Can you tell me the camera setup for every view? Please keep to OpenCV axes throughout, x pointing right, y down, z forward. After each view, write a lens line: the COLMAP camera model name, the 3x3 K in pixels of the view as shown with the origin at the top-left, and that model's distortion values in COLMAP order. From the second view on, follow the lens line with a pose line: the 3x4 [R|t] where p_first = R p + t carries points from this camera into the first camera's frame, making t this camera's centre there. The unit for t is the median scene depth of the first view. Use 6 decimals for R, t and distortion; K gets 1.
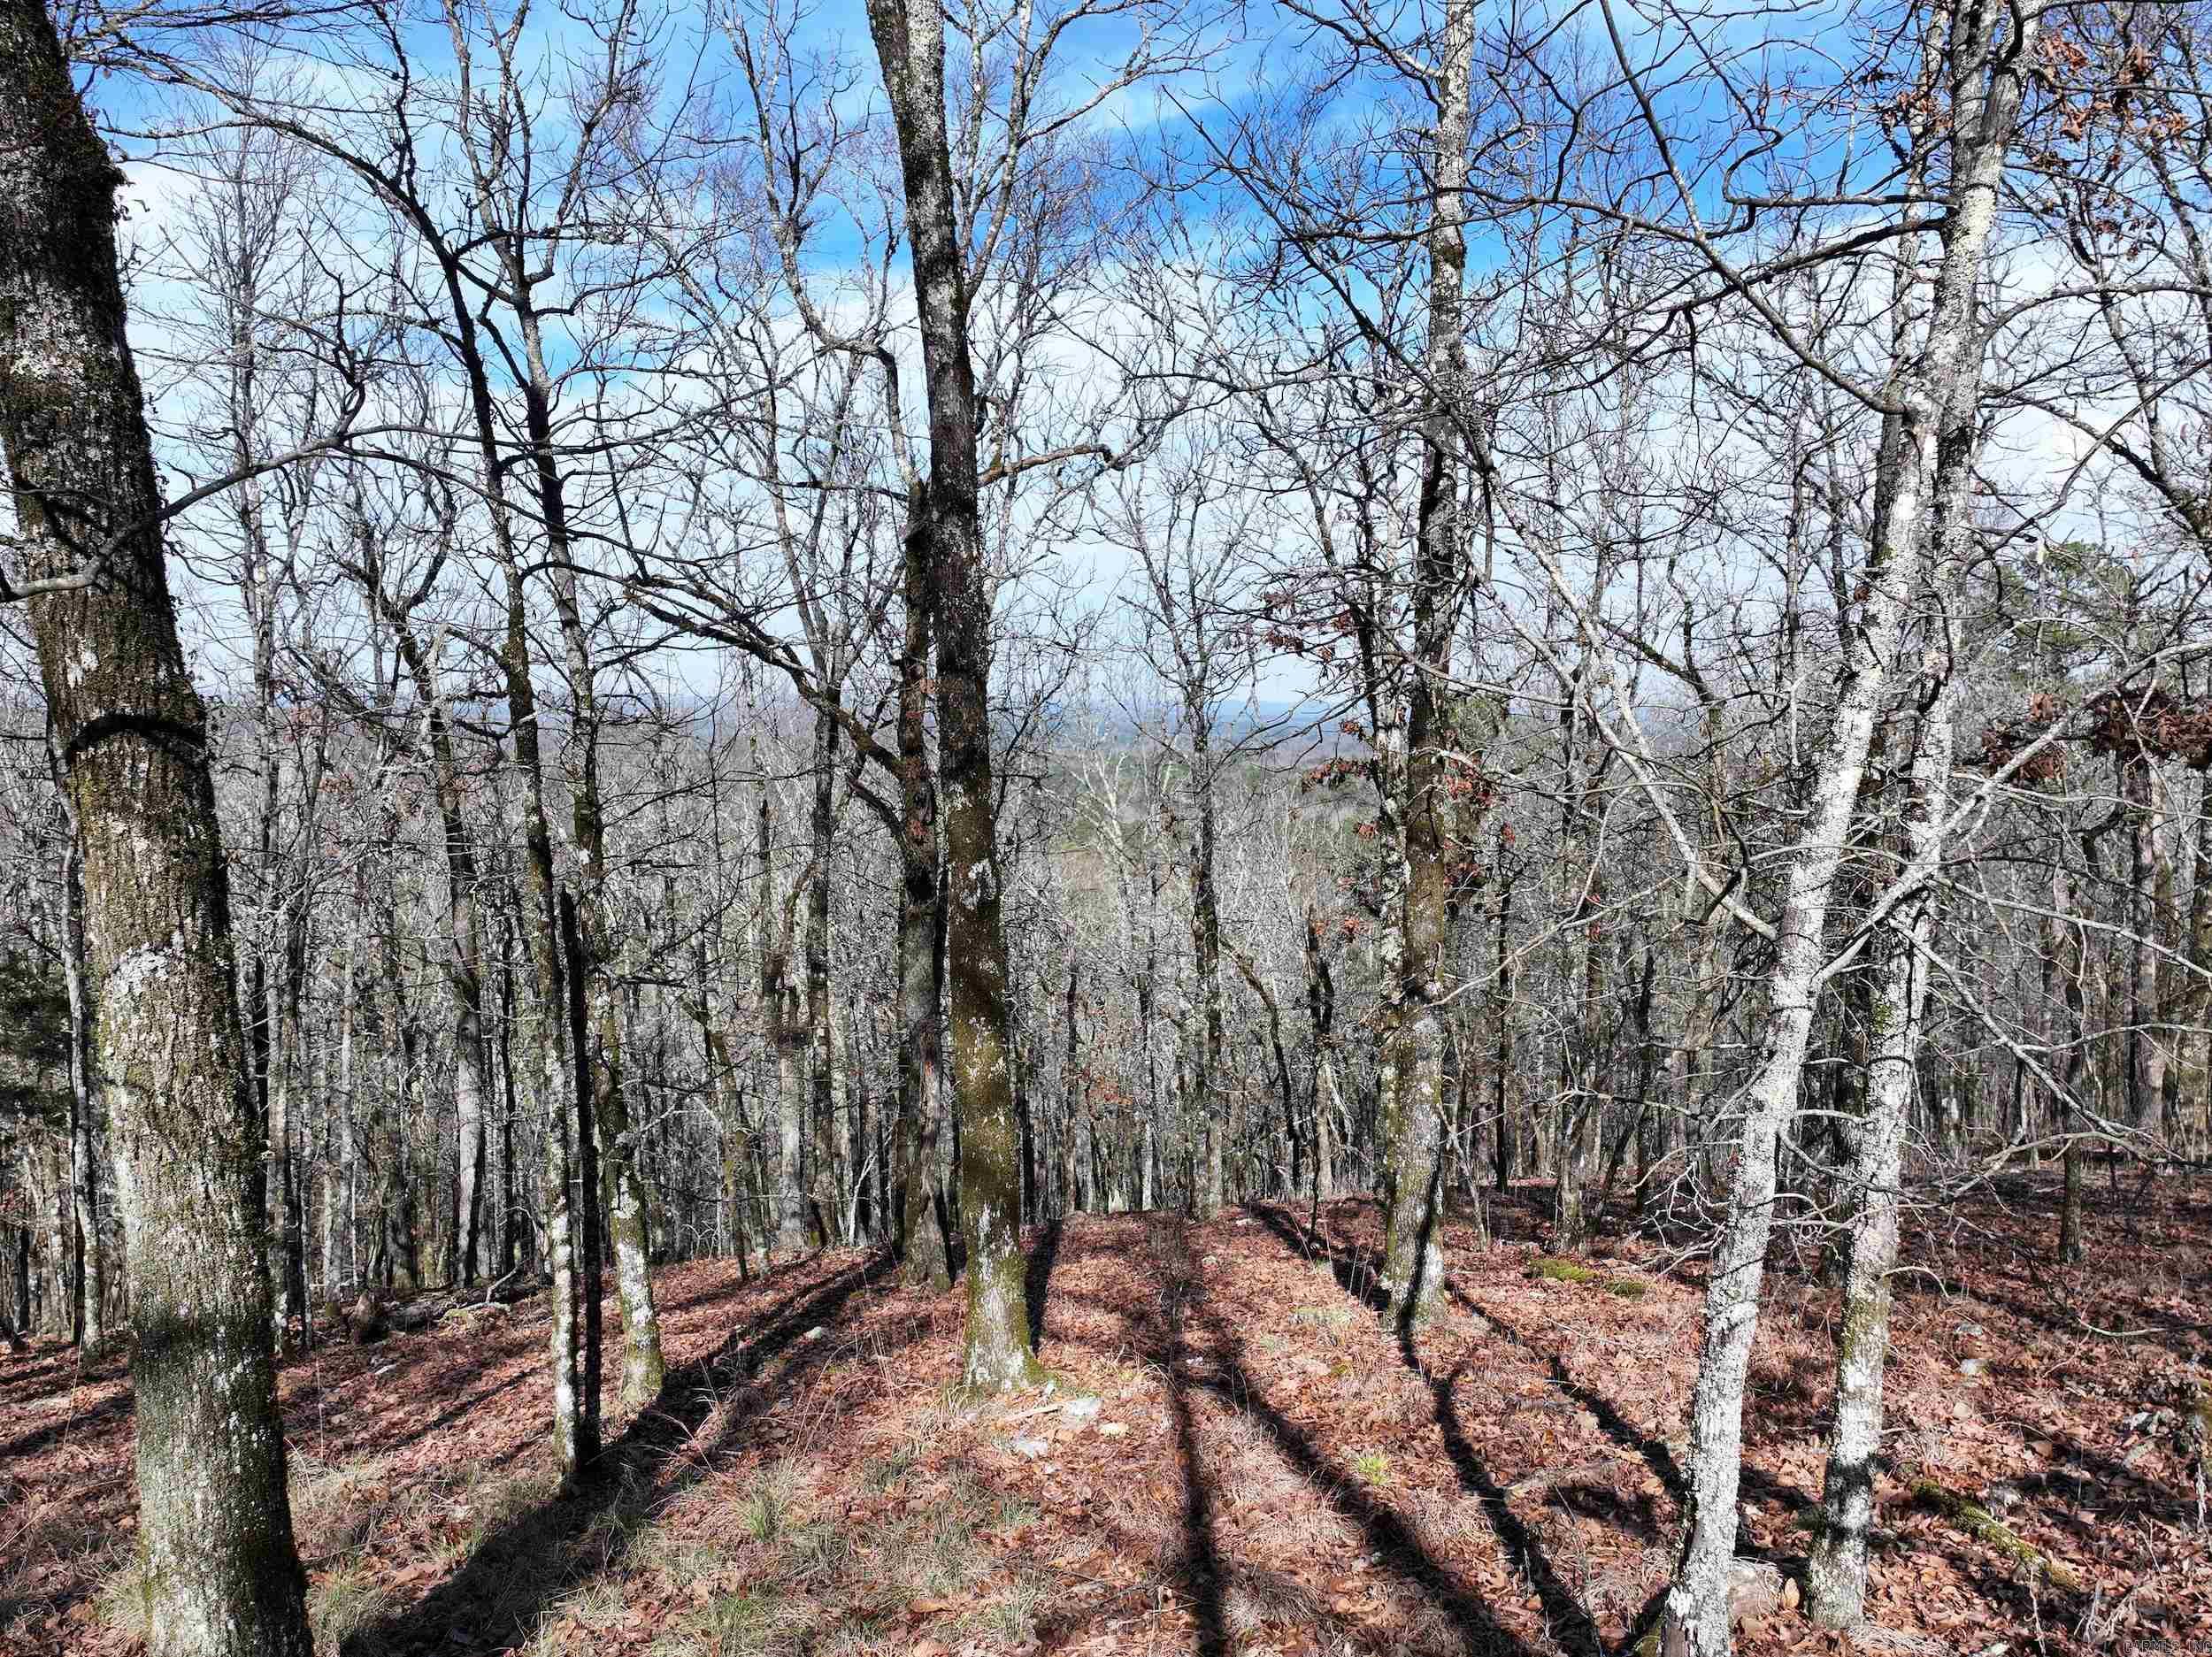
lens RADIAL K [[1548.6, 0, 1109.7], [0, 1548.6, 831.5], [0, 0, 1]] dist [-0.001214, -0.002125]
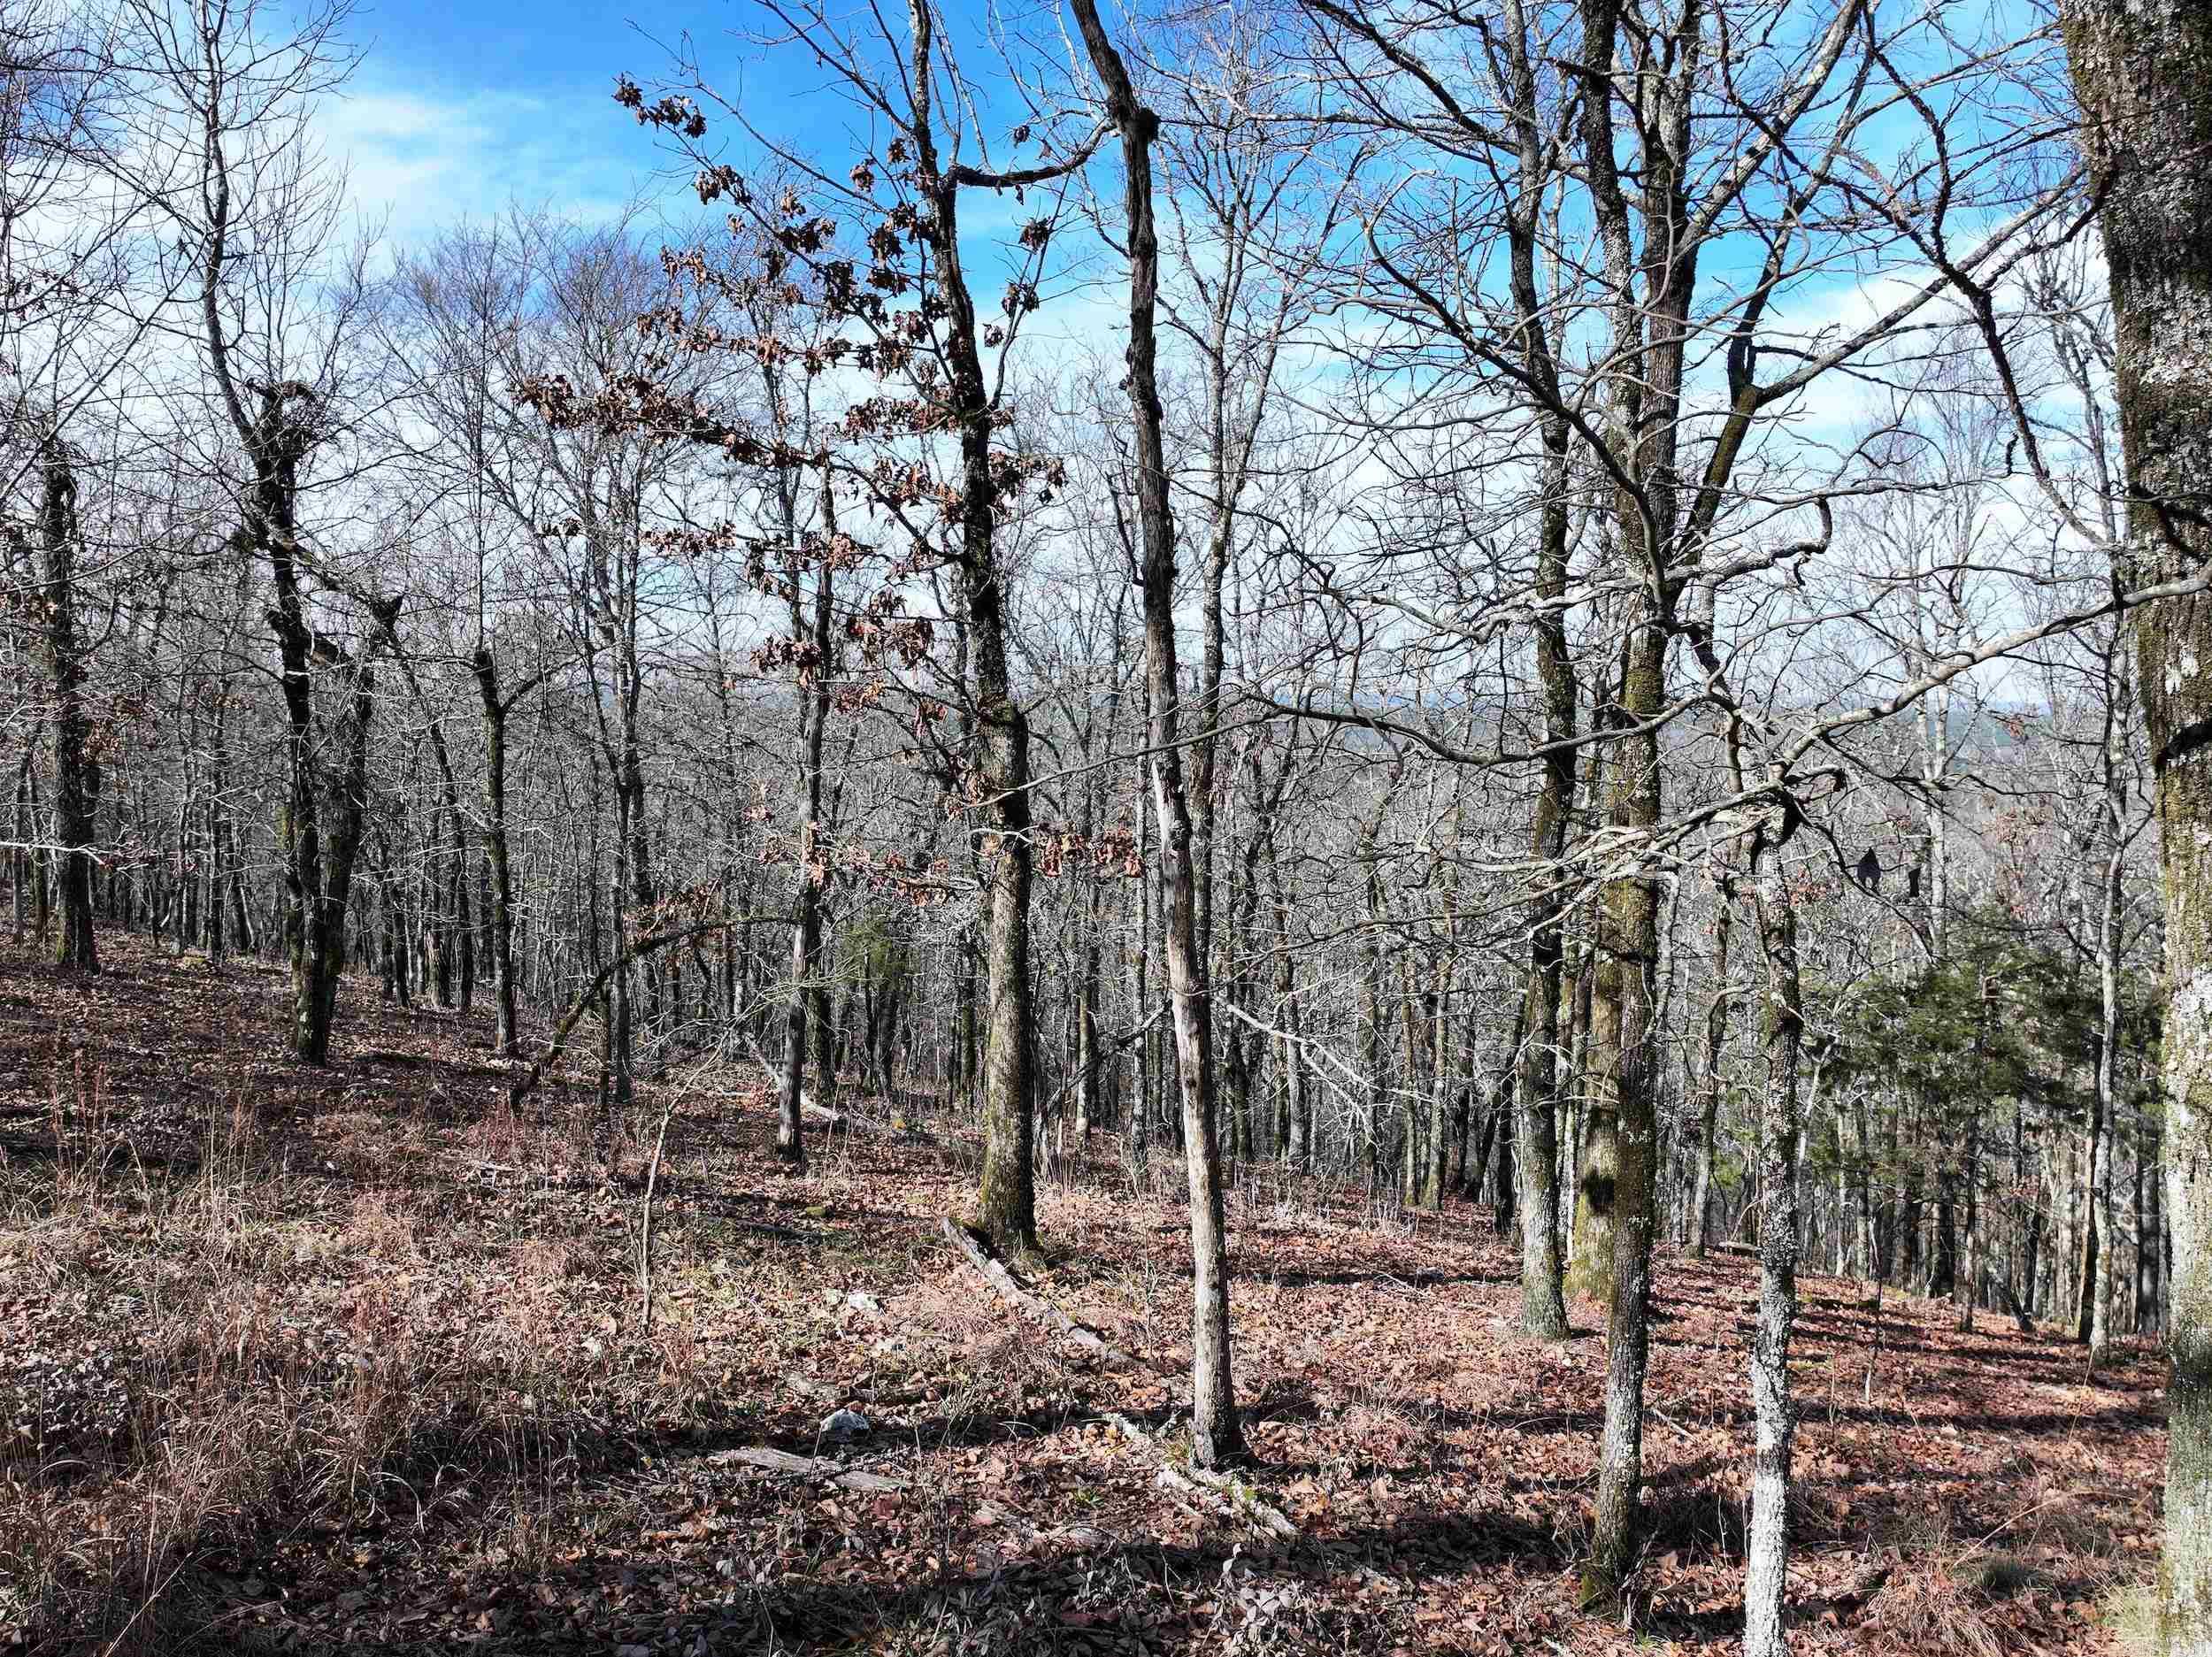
lens RADIAL K [[1548.6, 0, 1110.3], [0, 1548.6, 825.8], [0, 0, 1]] dist [-0.001214, -0.002125]
pose [[0.521732, 0.065562, -0.850586, -0.164684], [-0.065865, 0.997162, 0.036459, -0.000498], [0.850563, 0.037002, 0.524570, -0.084841]]
